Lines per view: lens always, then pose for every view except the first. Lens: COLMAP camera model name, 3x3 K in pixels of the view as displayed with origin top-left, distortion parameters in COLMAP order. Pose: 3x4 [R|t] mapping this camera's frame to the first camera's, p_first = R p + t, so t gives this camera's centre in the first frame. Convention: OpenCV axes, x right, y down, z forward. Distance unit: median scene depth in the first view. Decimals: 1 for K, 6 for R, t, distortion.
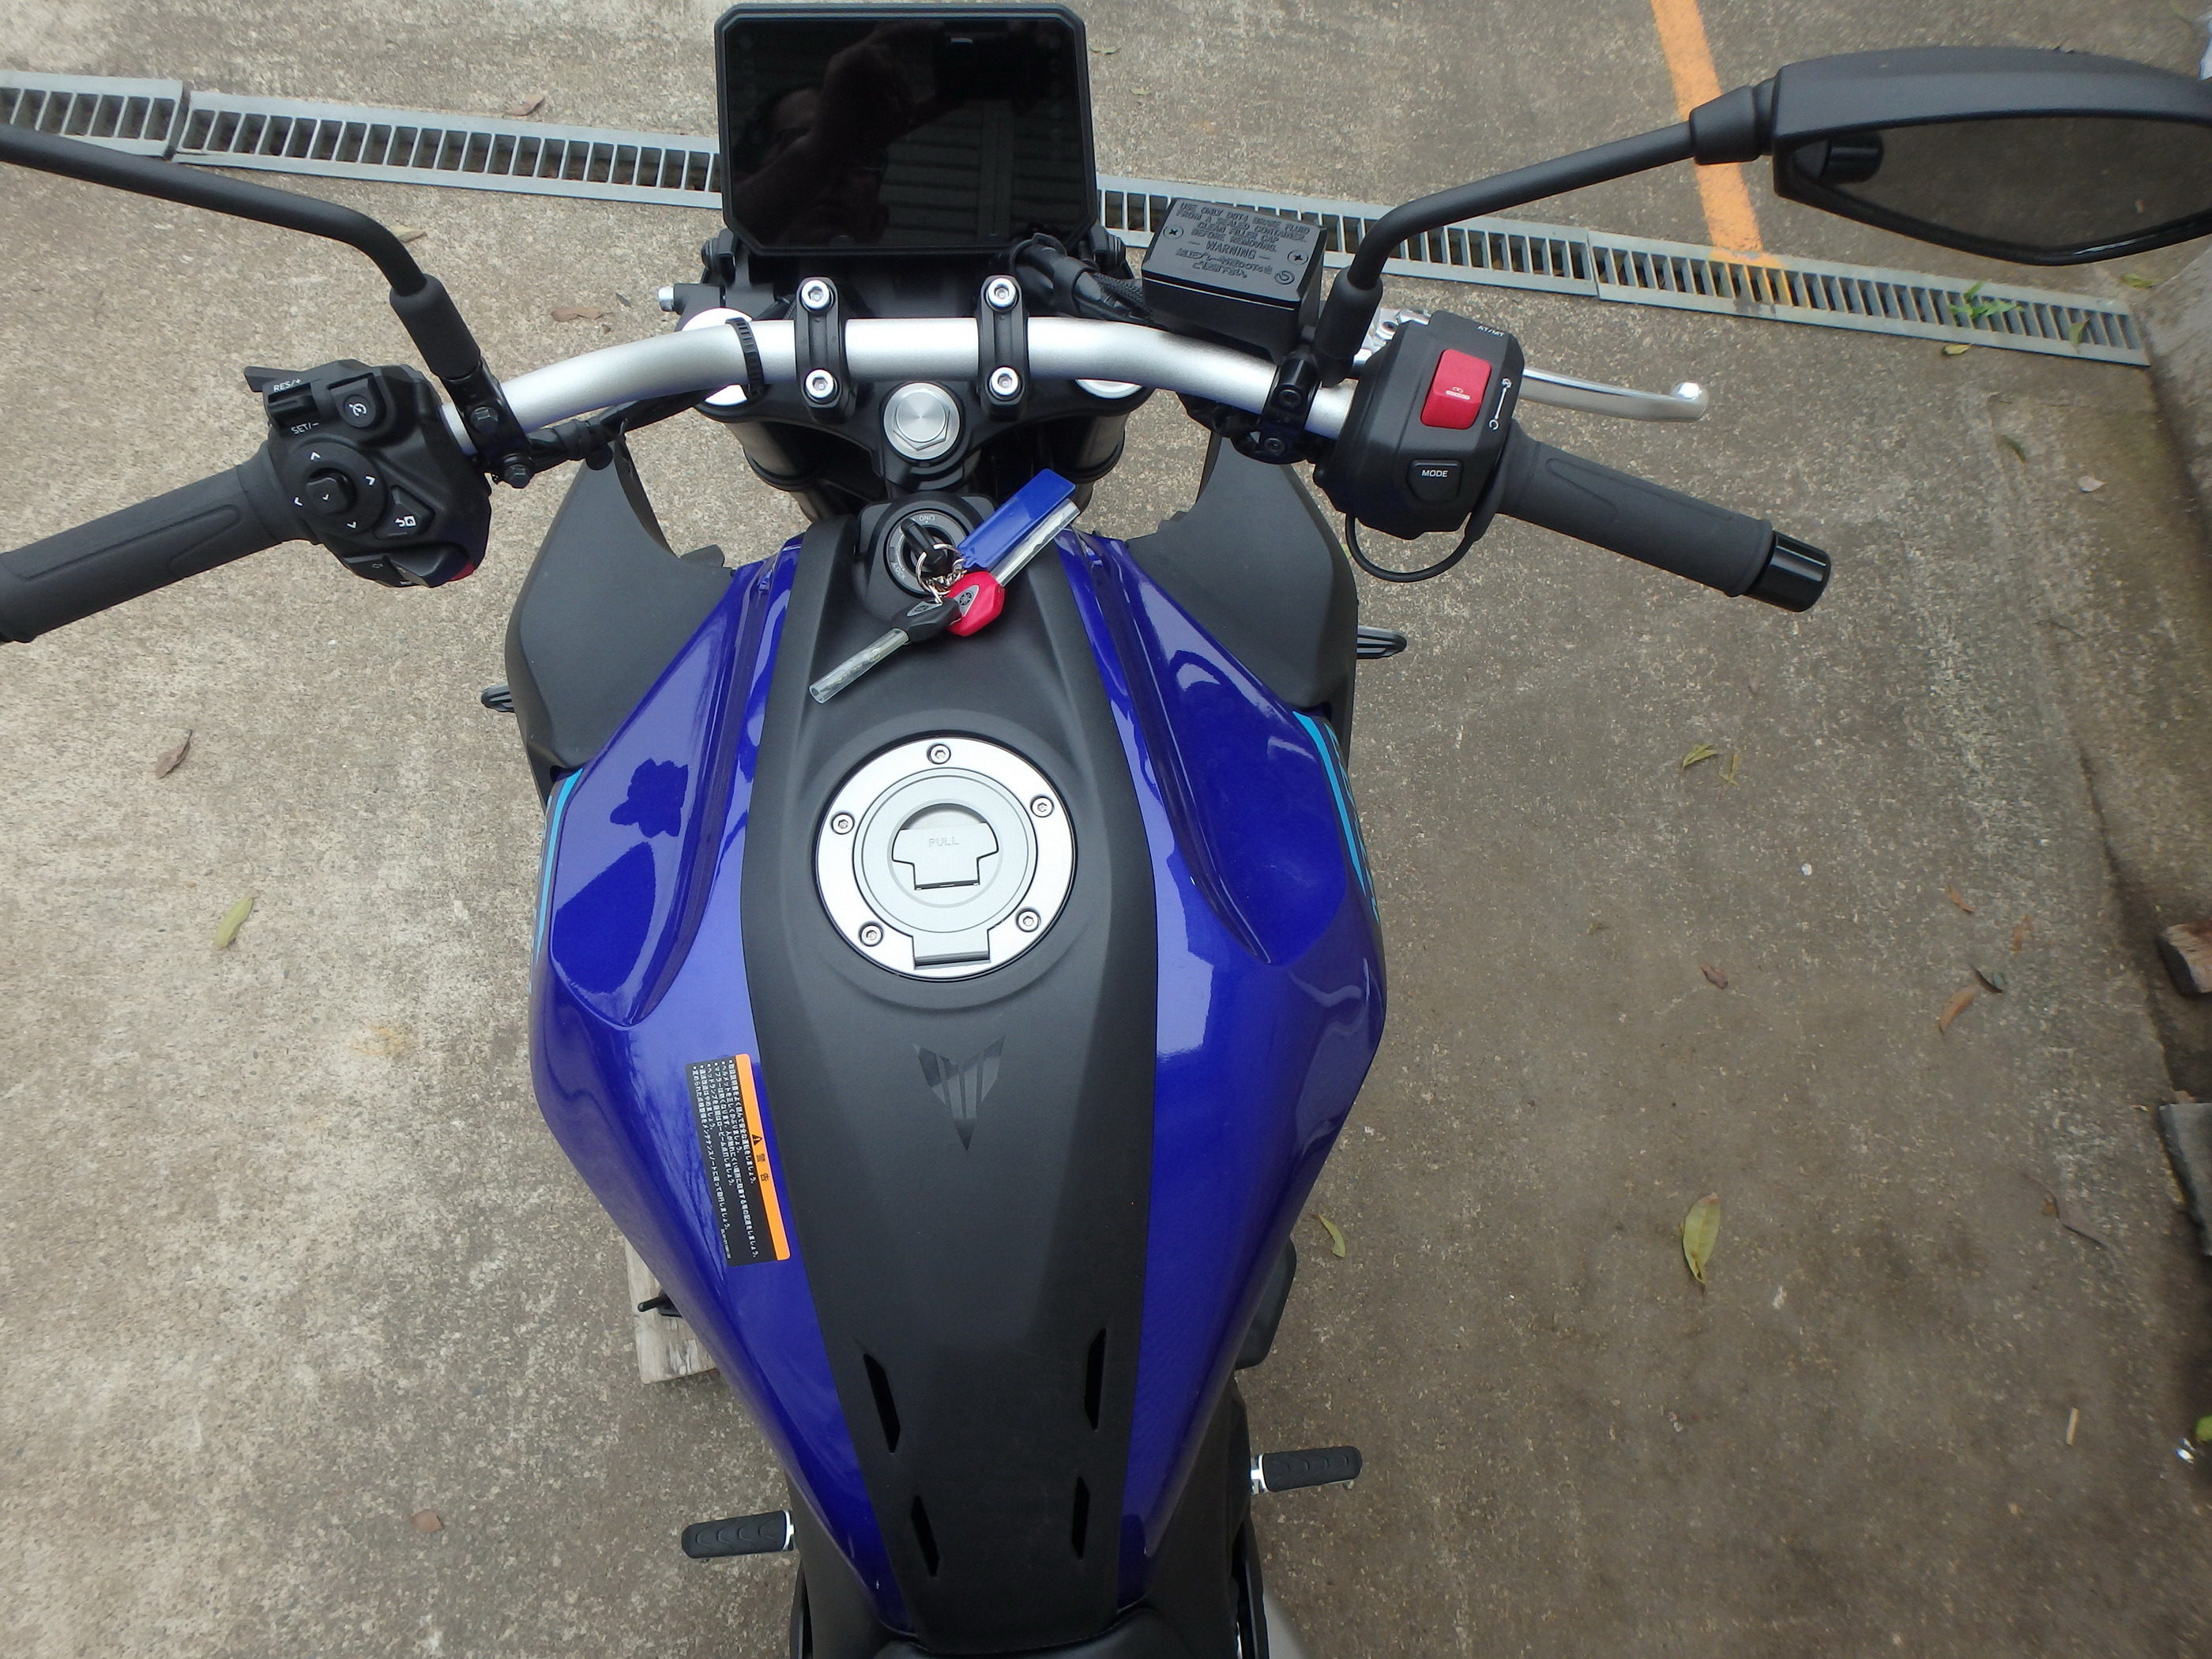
lens RADIAL K [[1332.8, 0, 1106.0], [0, 1332.8, 829.5], [0, 0, 1]] dist [-0.040083, 0.017642]
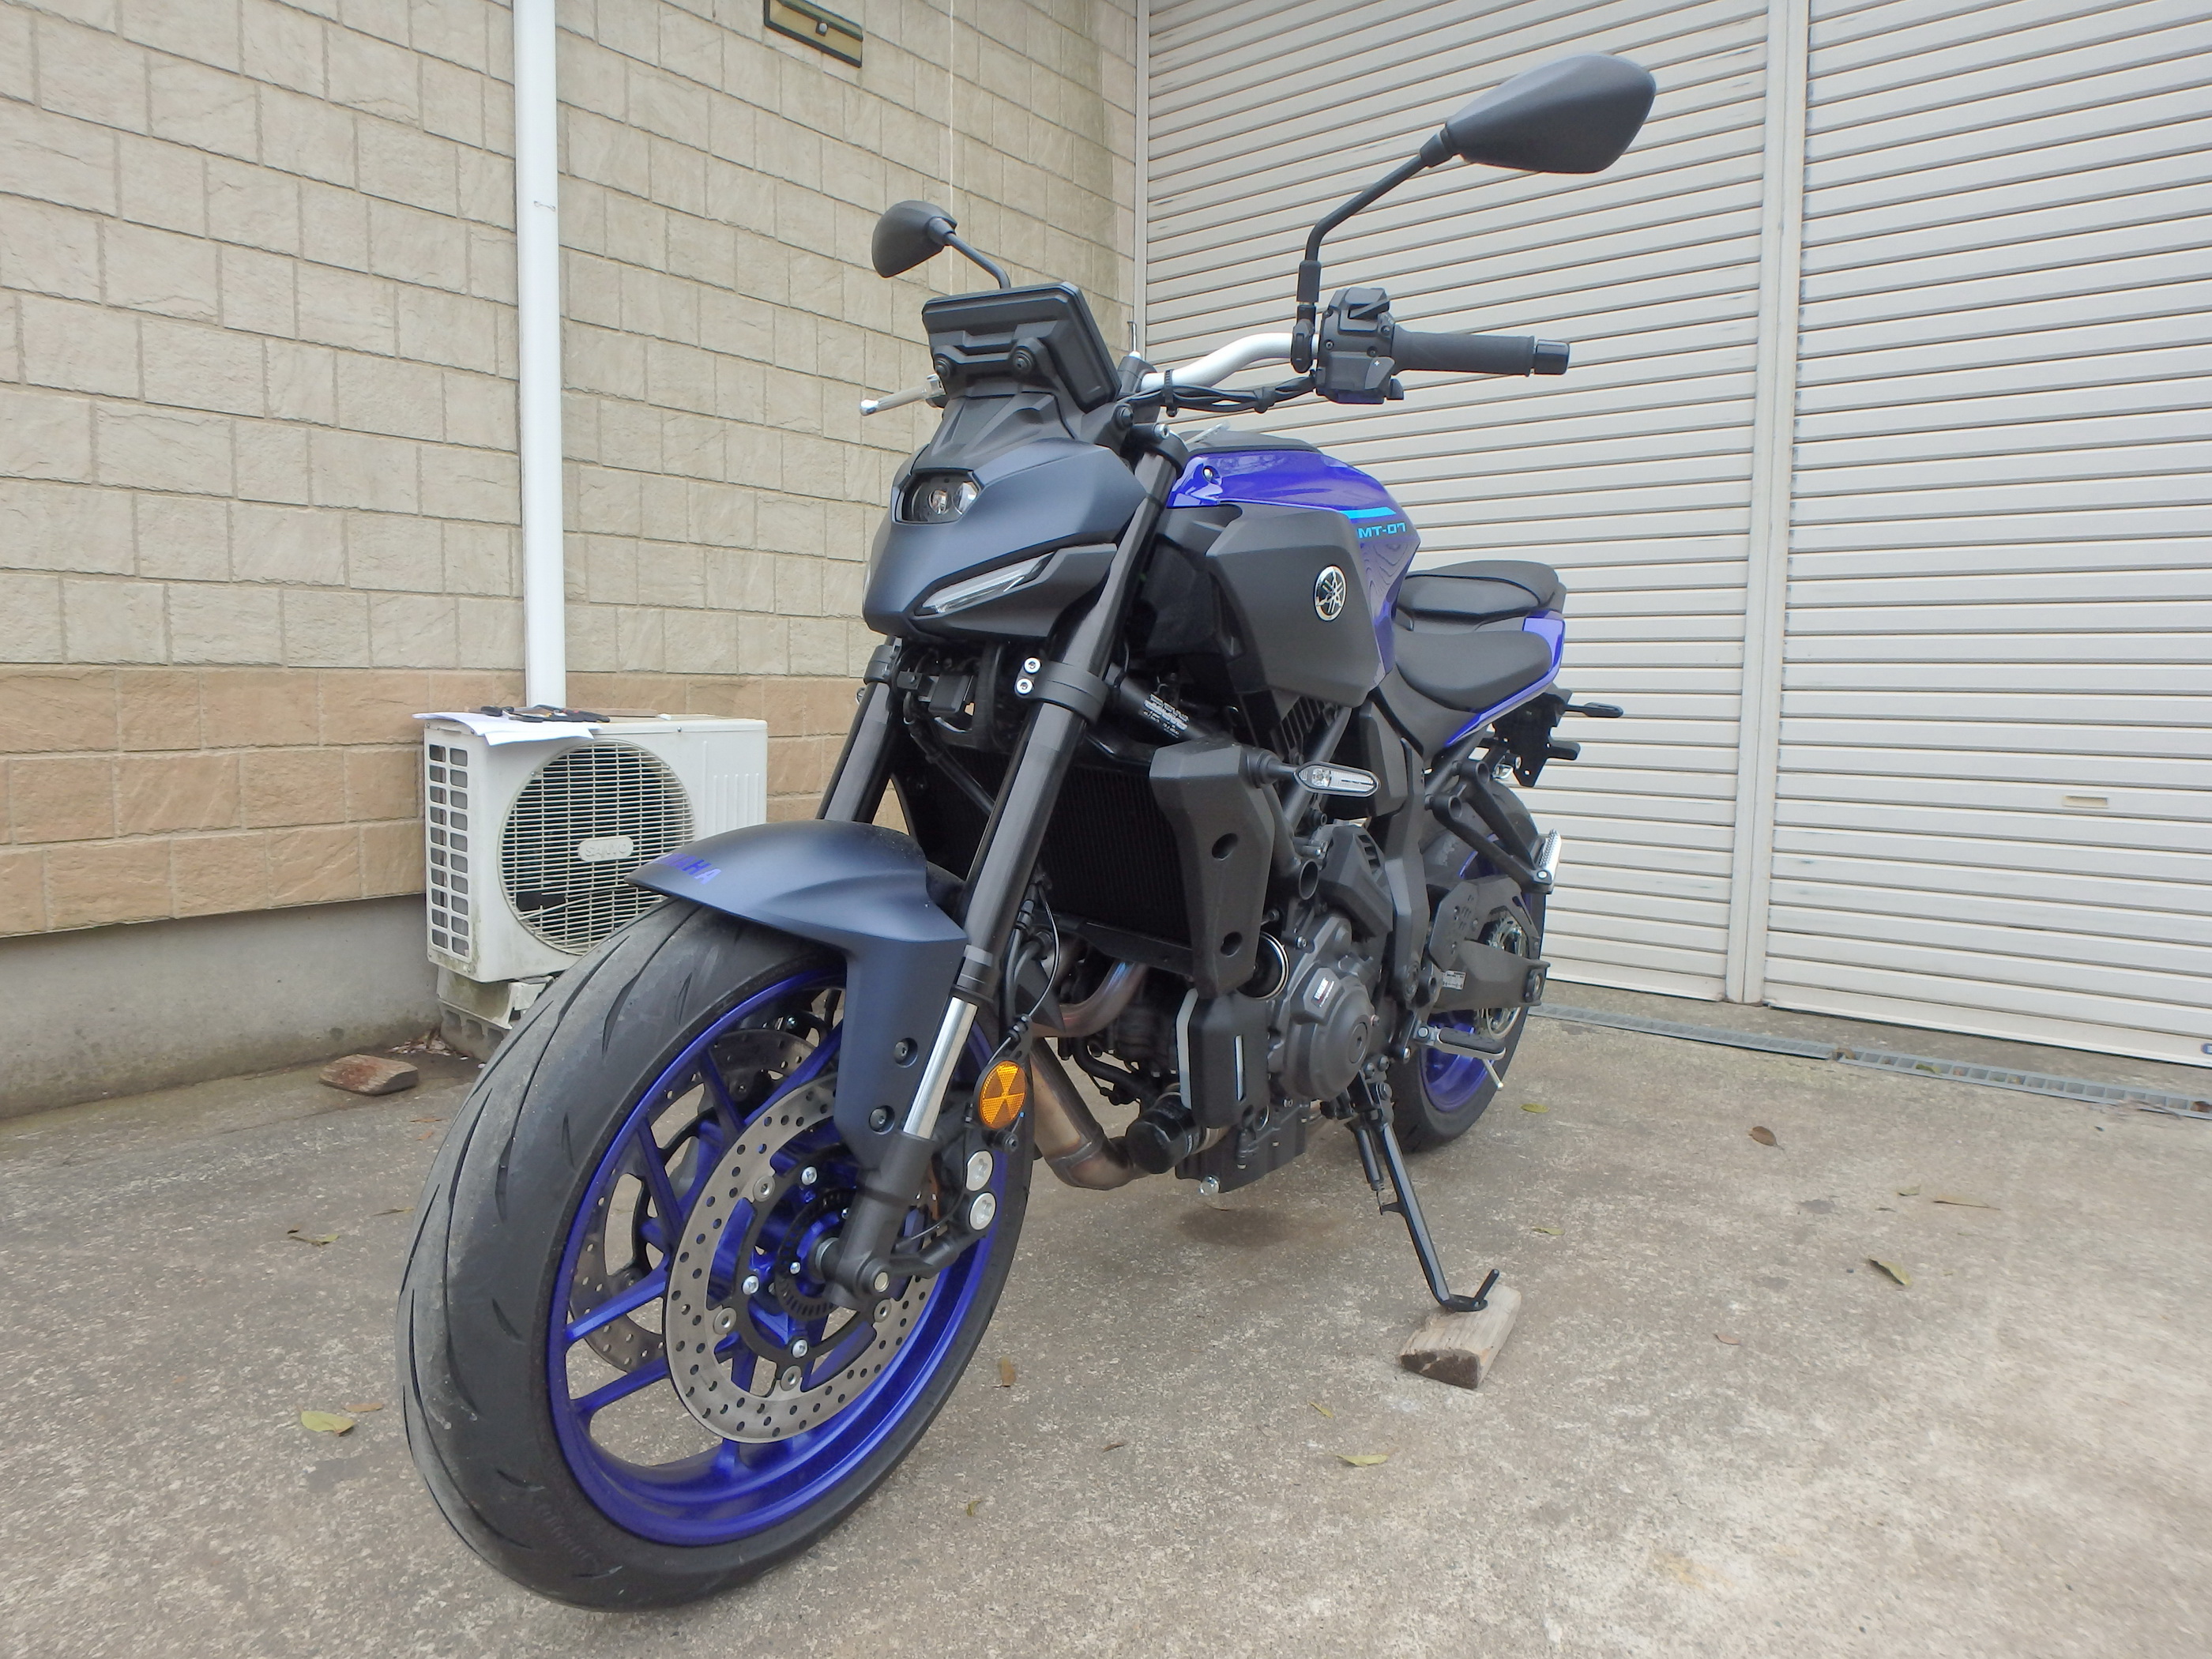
lens RADIAL K [[1367.4, 0, 1074.9], [0, 1367.4, 844.6], [0, 0, 1]] dist [-0.055046, 0.017761]
pose [[-0.728023, -0.229753, 0.645907, -0.711360], [0.598543, 0.246360, 0.762268, -0.793213], [-0.334259, 0.941552, -0.041839, 0.764111]]
